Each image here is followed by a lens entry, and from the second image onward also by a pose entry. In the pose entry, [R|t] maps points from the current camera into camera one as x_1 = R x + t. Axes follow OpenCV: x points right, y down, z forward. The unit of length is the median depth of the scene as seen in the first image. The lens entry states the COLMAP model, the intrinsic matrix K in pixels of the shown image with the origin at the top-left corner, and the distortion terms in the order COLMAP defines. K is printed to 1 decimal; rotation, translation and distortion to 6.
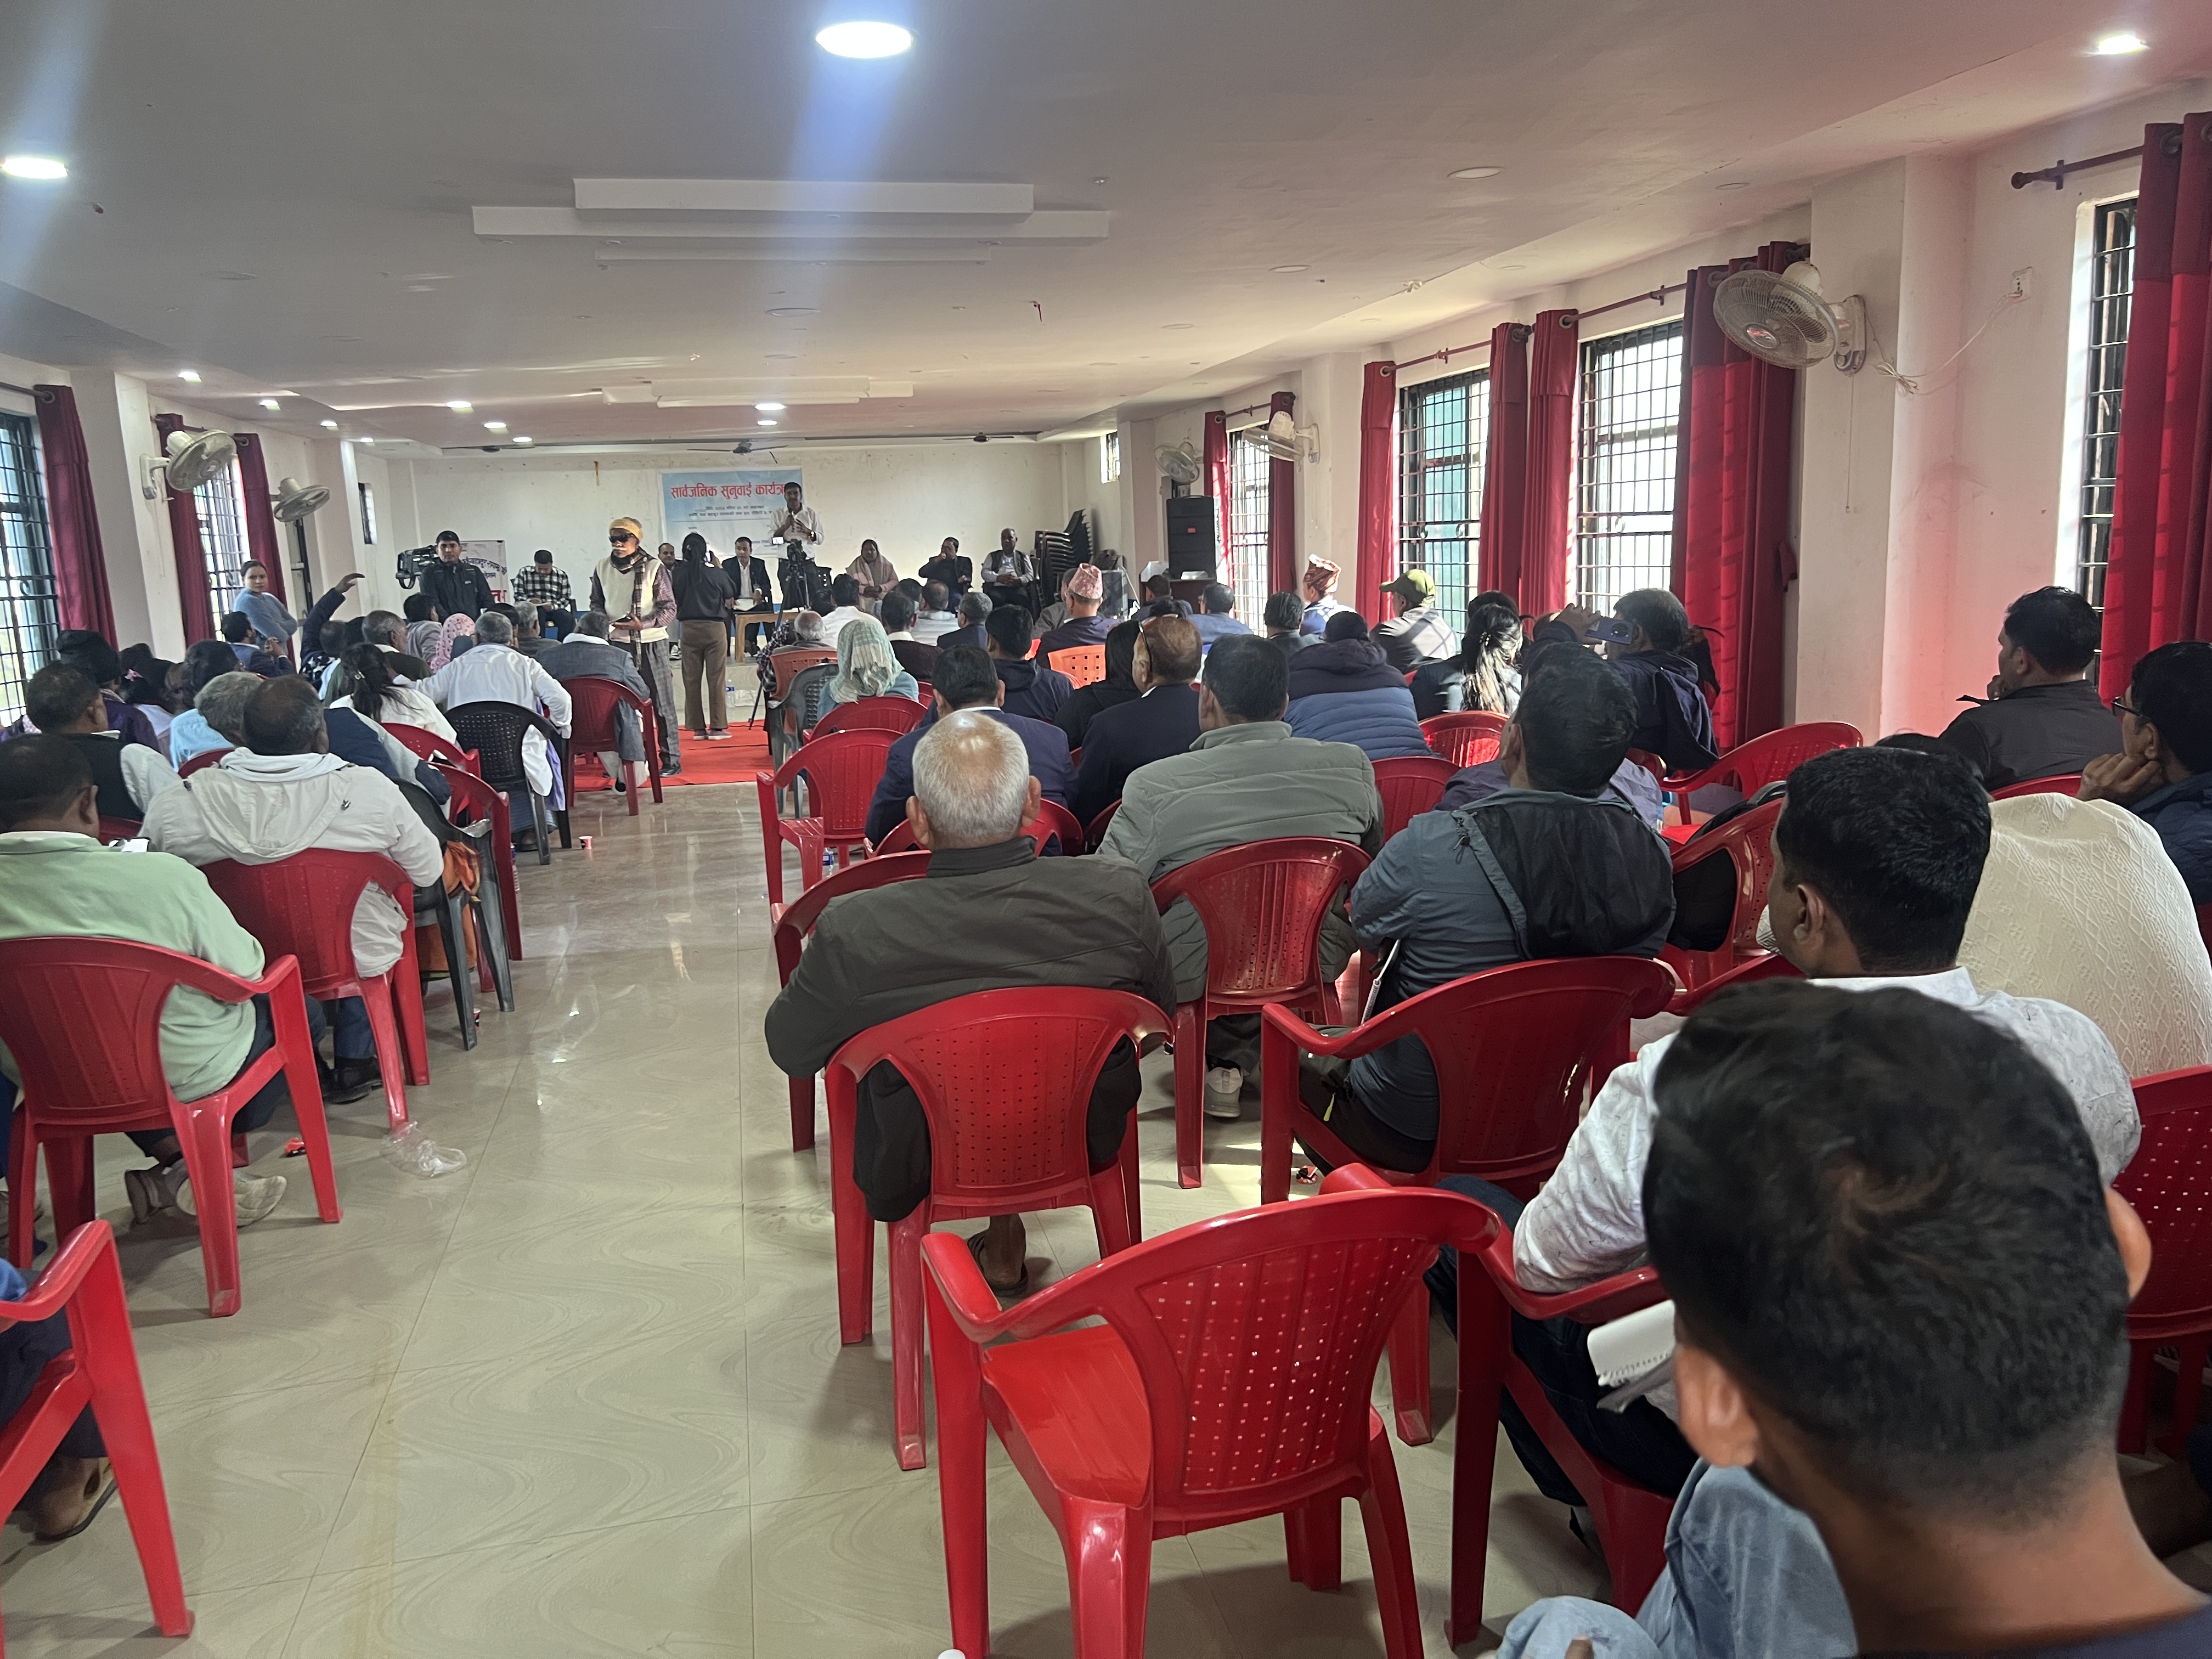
lens RADIAL K [[1655.4, 0, 1104.1], [0, 1655.4, 838.5], [0, 0, 1]] dist [0.079372, -0.082139]
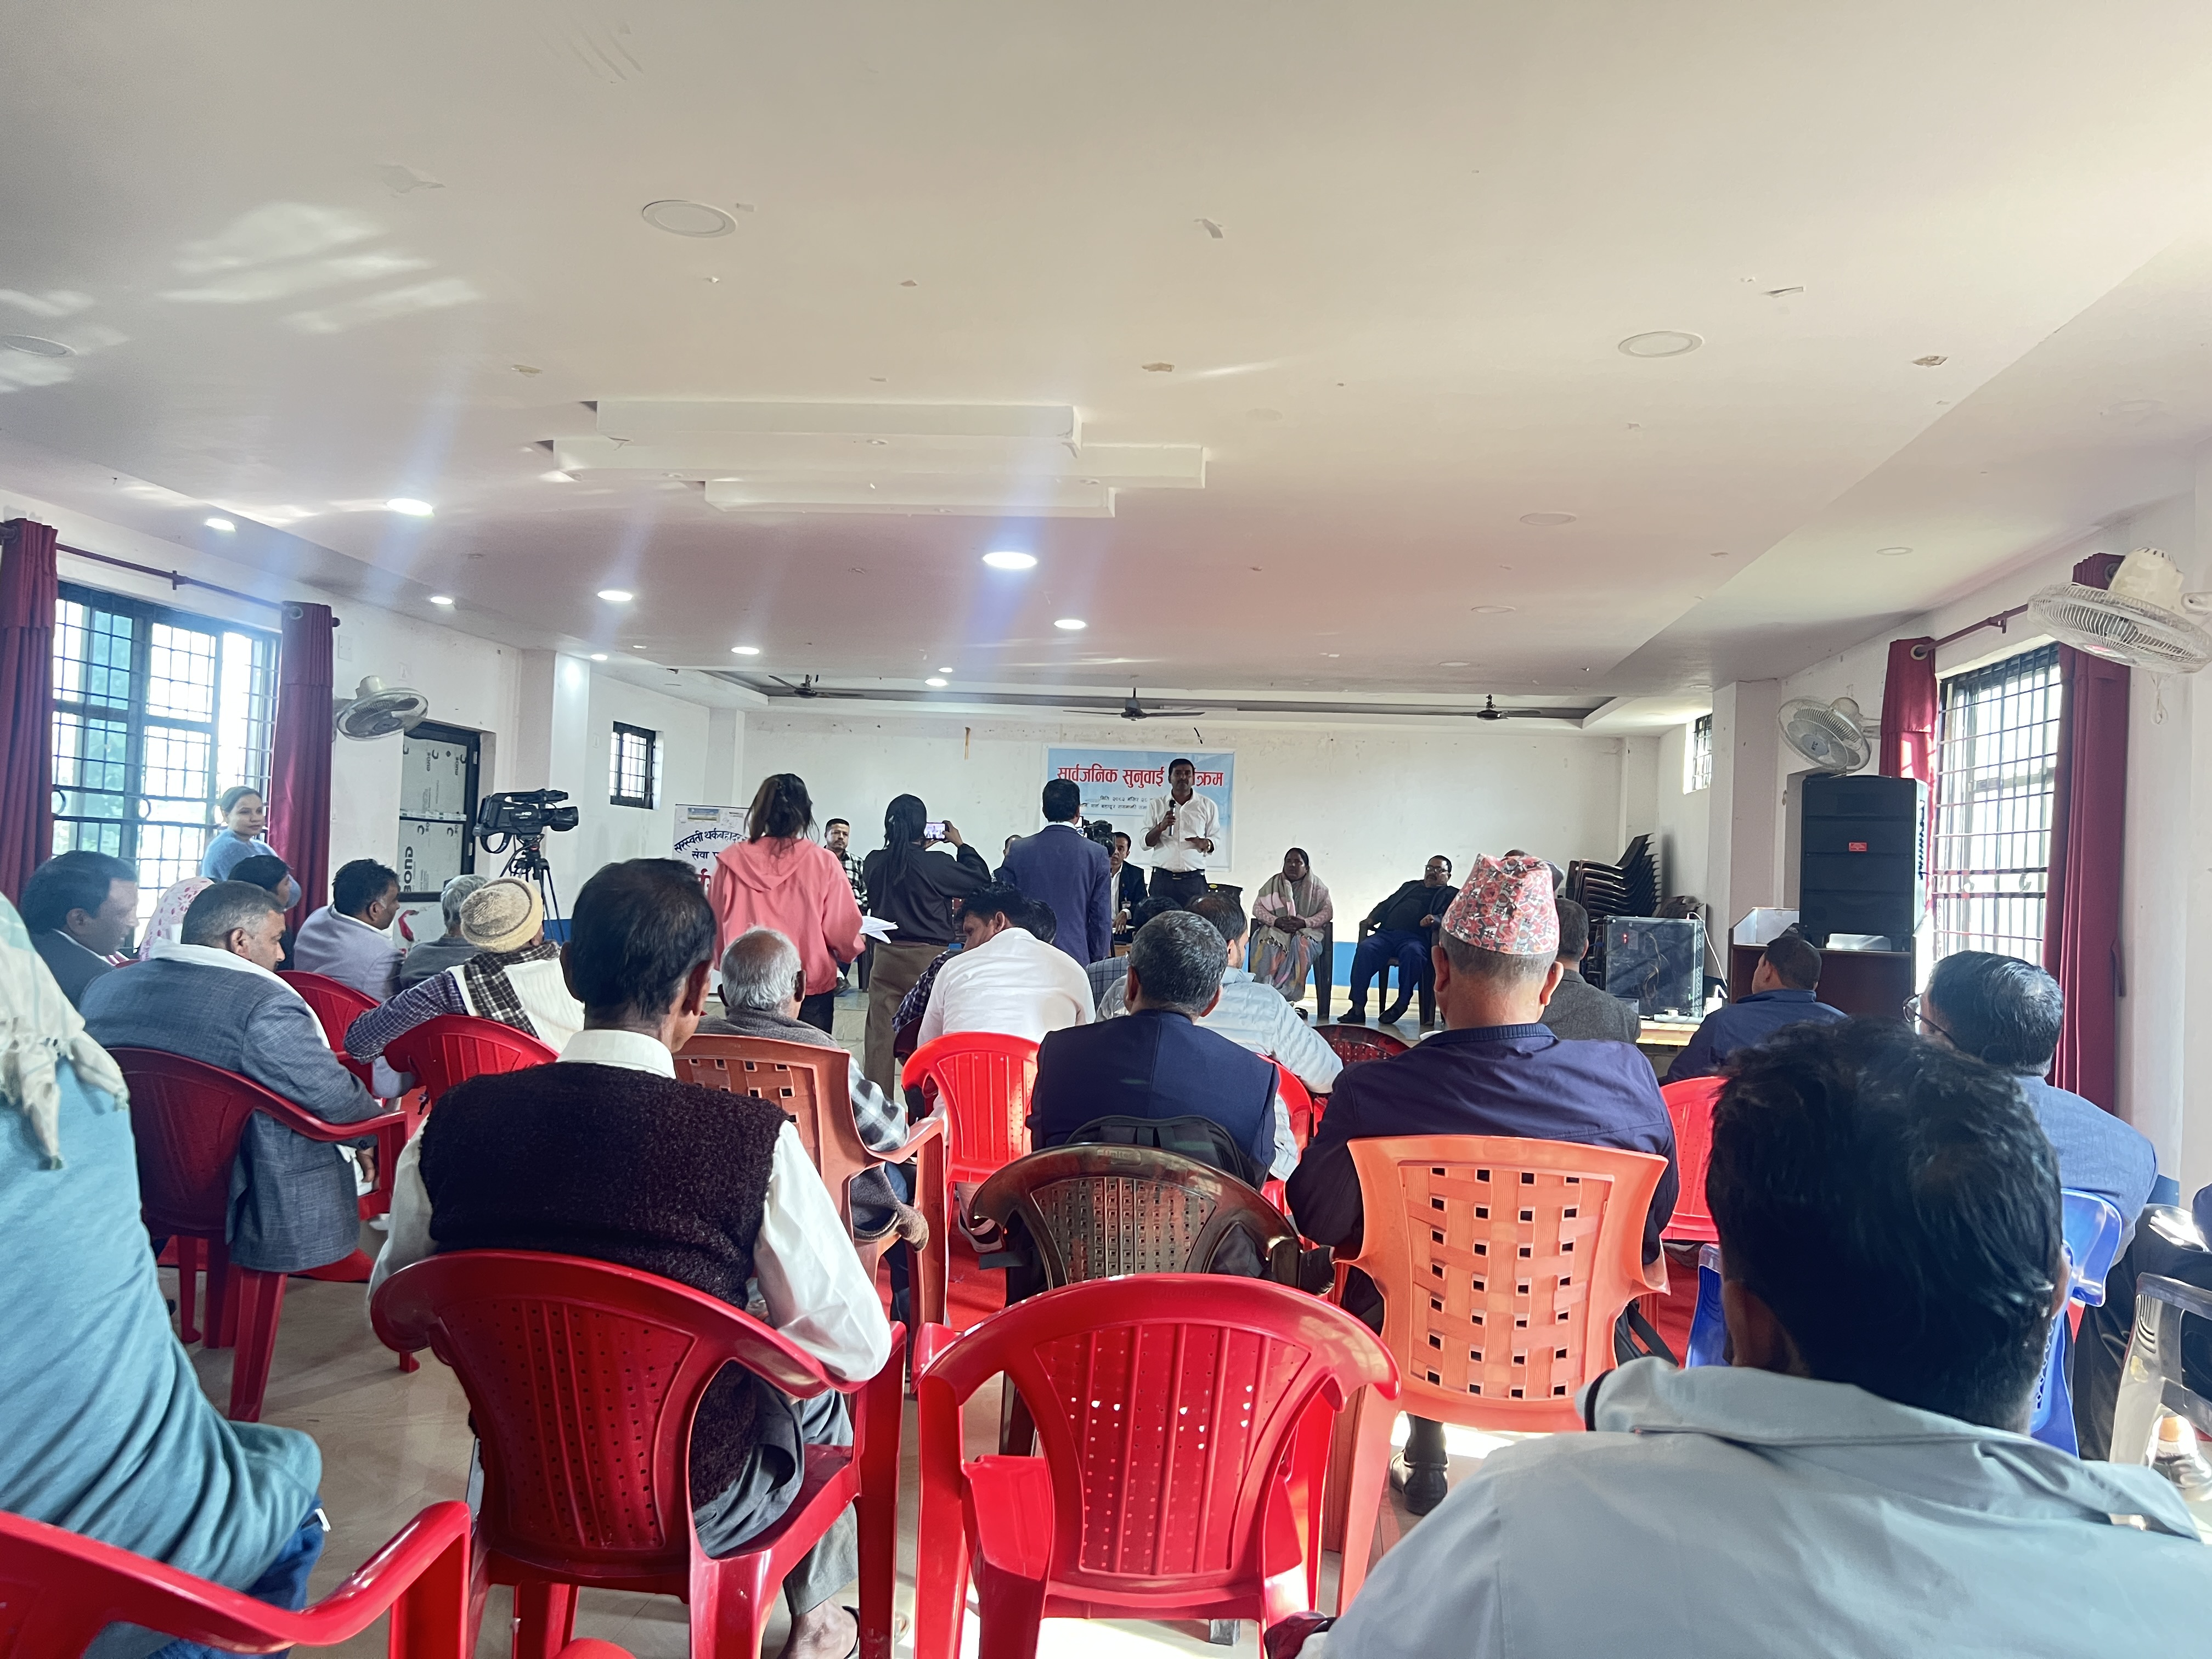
lens RADIAL K [[1648.7, 0, 1105.1], [0, 1648.7, 848.1], [0, 0, 1]] dist [0.100857, -0.128710]
pose [[0.937354, 0.073291, -0.340582, 0.028040], [-0.140584, 0.974064, -0.177303, -0.136384], [0.318754, 0.214076, 0.923346, 0.941279]]
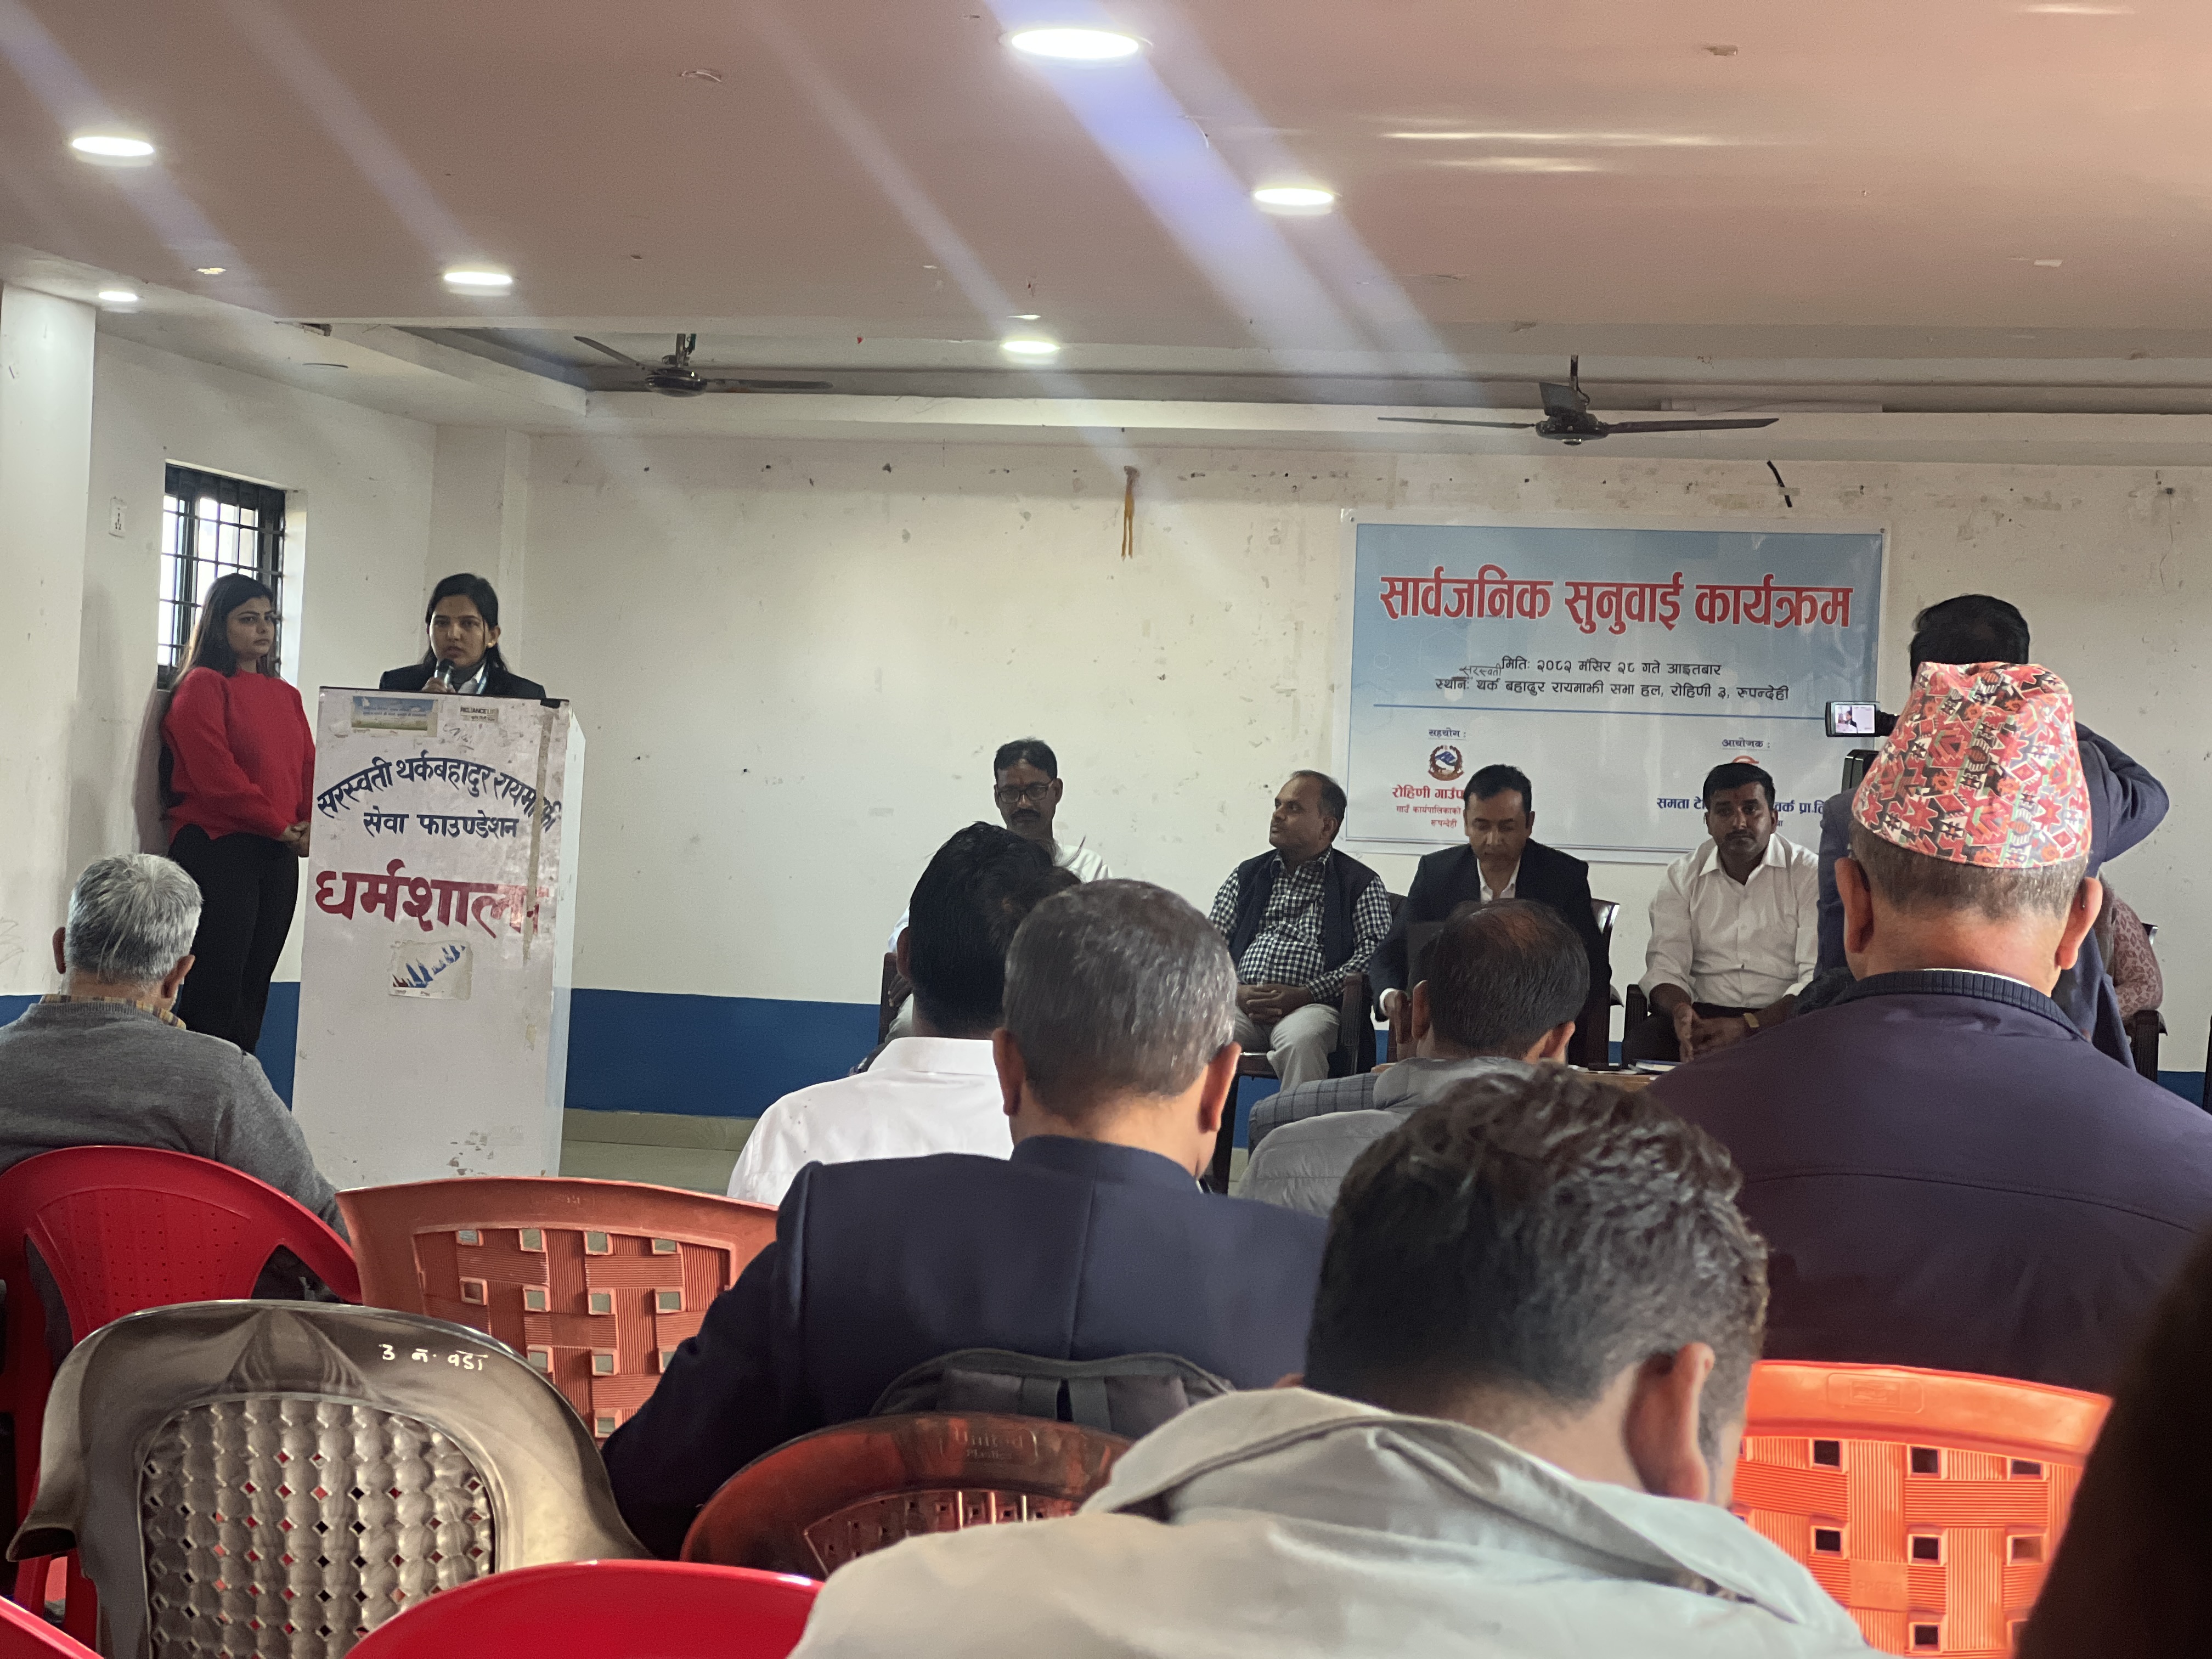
lens RADIAL K [[5006.6, 0, 1105.3], [0, 5006.6, 736.8], [0, 0, 1]] dist [-0.314276, 7.938493]
pose [[0.889663, 0.063250, -0.452215, 0.156217], [-0.158089, 0.971776, -0.175096, -0.115936], [0.428377, 0.227267, 0.874553, 0.832030]]
